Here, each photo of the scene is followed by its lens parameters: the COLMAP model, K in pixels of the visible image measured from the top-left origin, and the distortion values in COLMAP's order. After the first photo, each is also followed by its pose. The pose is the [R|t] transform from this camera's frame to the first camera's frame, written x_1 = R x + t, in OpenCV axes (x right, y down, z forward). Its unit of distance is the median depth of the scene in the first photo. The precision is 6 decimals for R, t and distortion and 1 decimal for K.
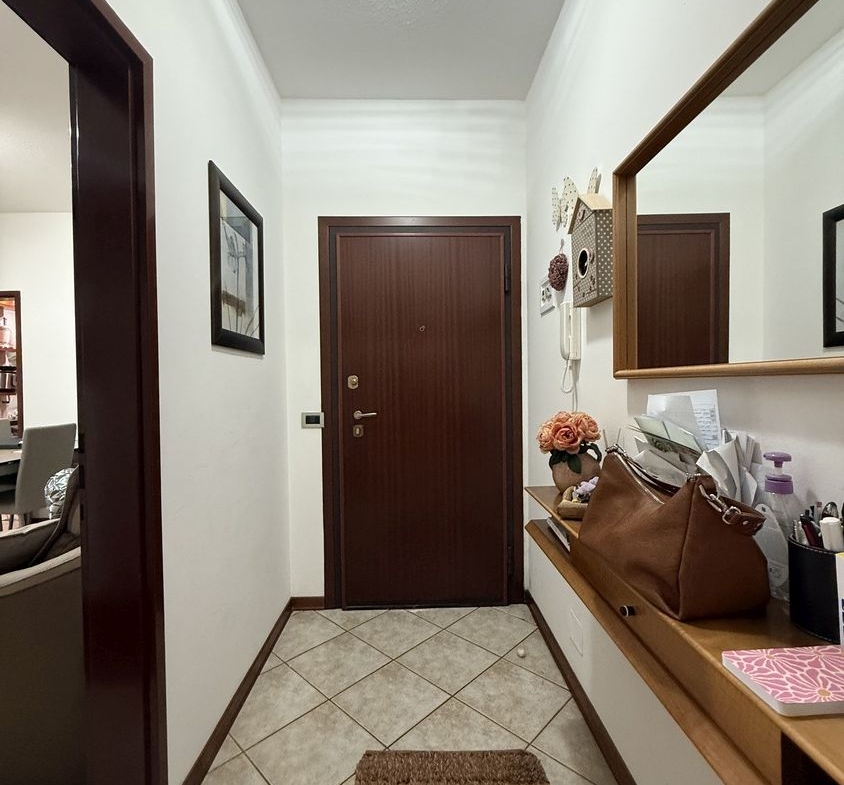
lens RADIAL K [[446.8, 0, 424.0], [0, 446.8, 391.3], [0, 0, 1]] dist [-0.001493, -0.000027]
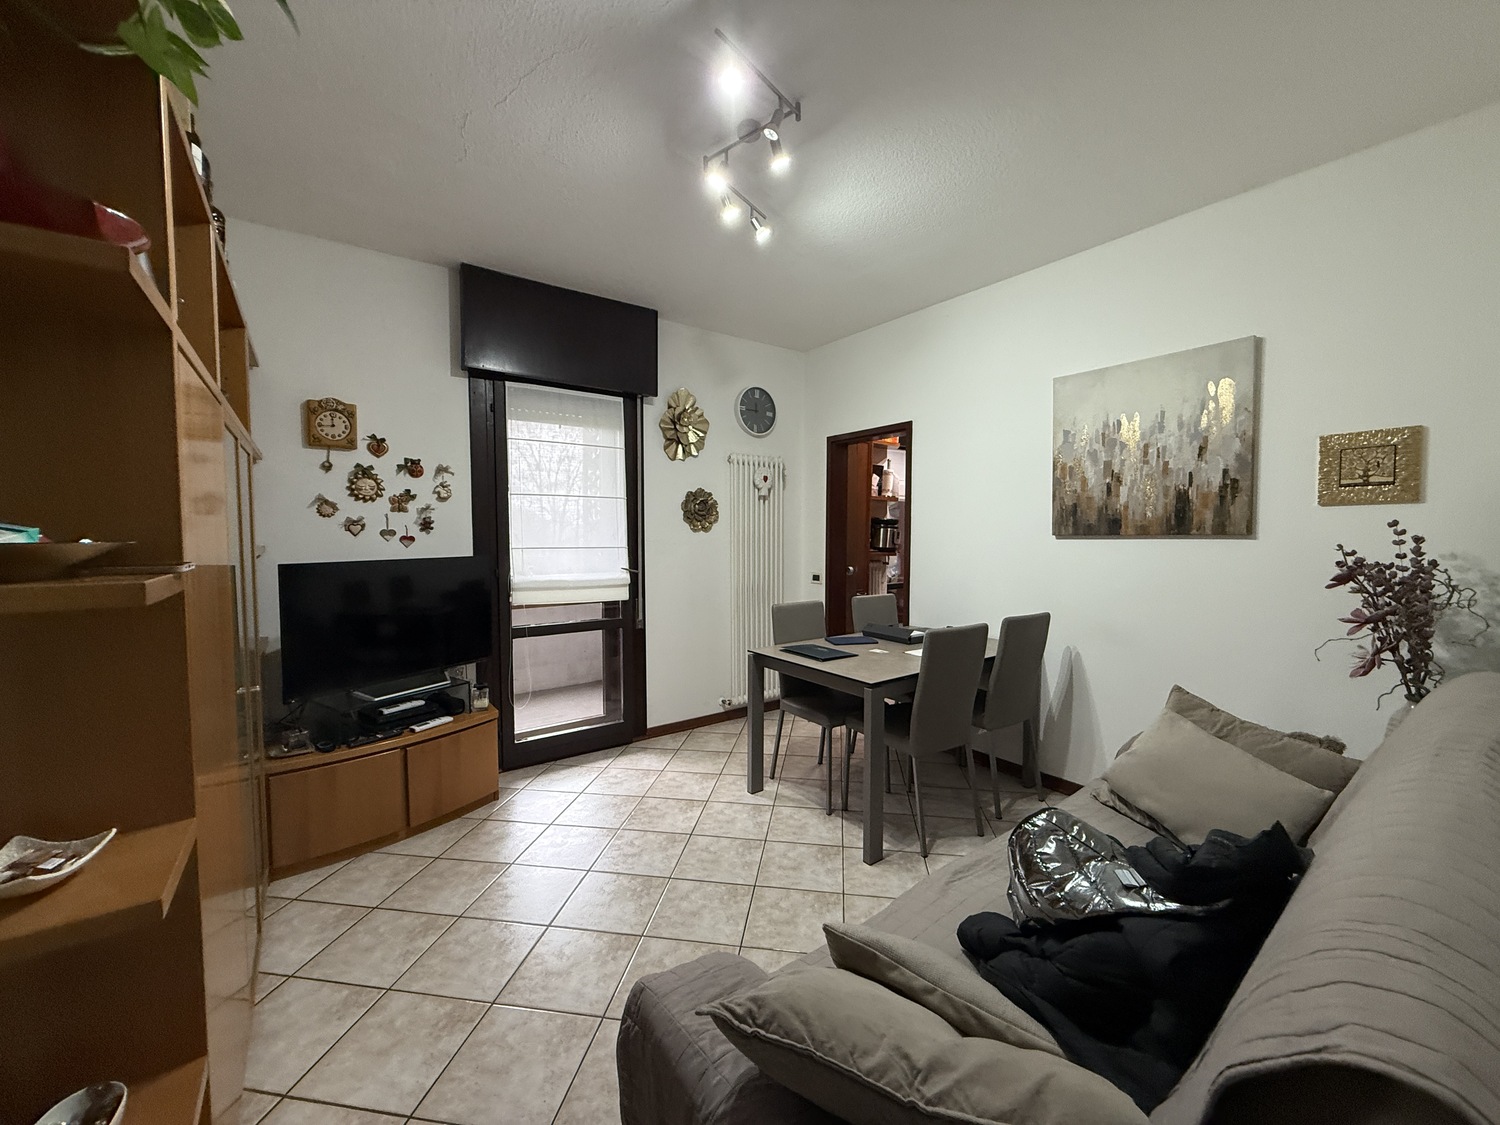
lens RADIAL K [[596.9, 0, 746.0], [0, 596.9, 563.0], [0, 0, 1]] dist [0.000341, -0.000057]
pose [[0.574149, 0.056500, -0.816799, -0.456238], [-0.019471, 0.998276, 0.055367, -0.075023], [0.818520, -0.015885, 0.574259, 0.387739]]
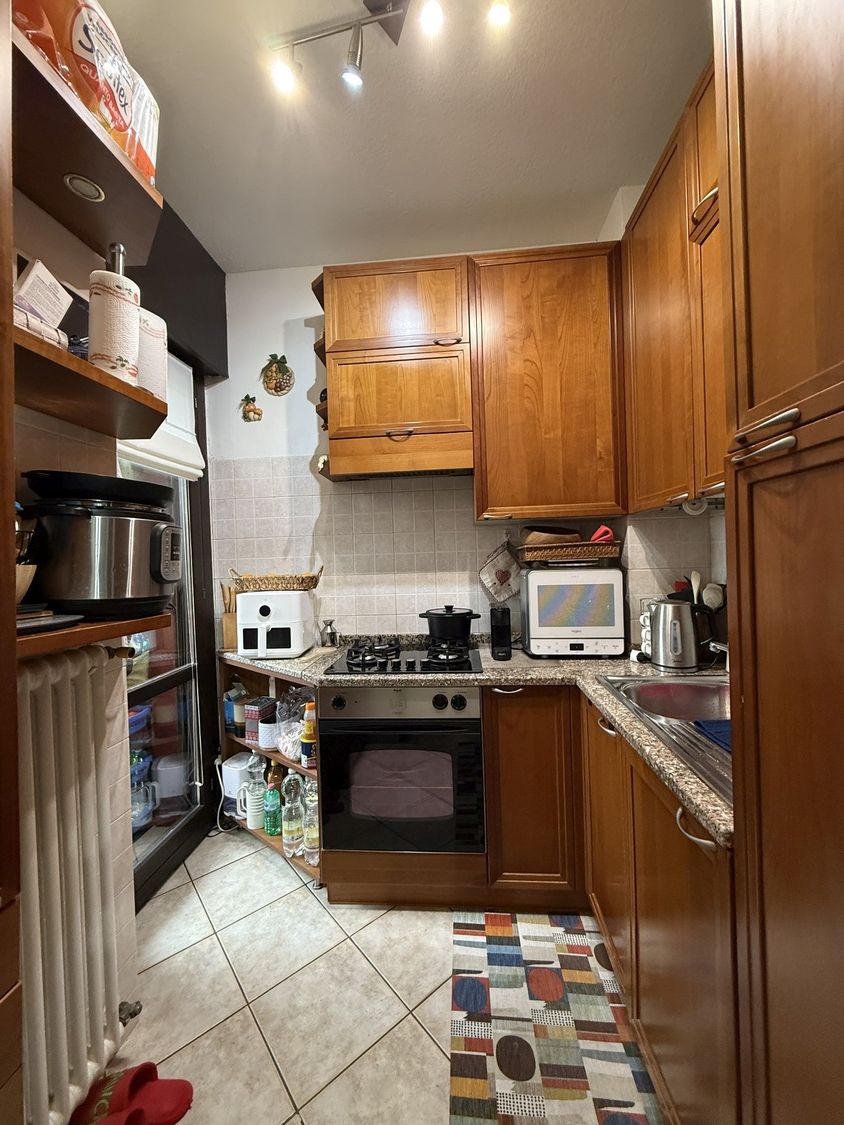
lens RADIAL K [[447.6, 0, 422.3], [0, 447.6, 561.7], [0, 0, 1]] dist [0.000341, -0.000057]
pose [[0.993752, -0.018518, -0.110066, -1.806869], [0.017901, 0.999818, -0.006586, -0.041555], [0.110168, 0.004574, 0.993902, 1.882925]]
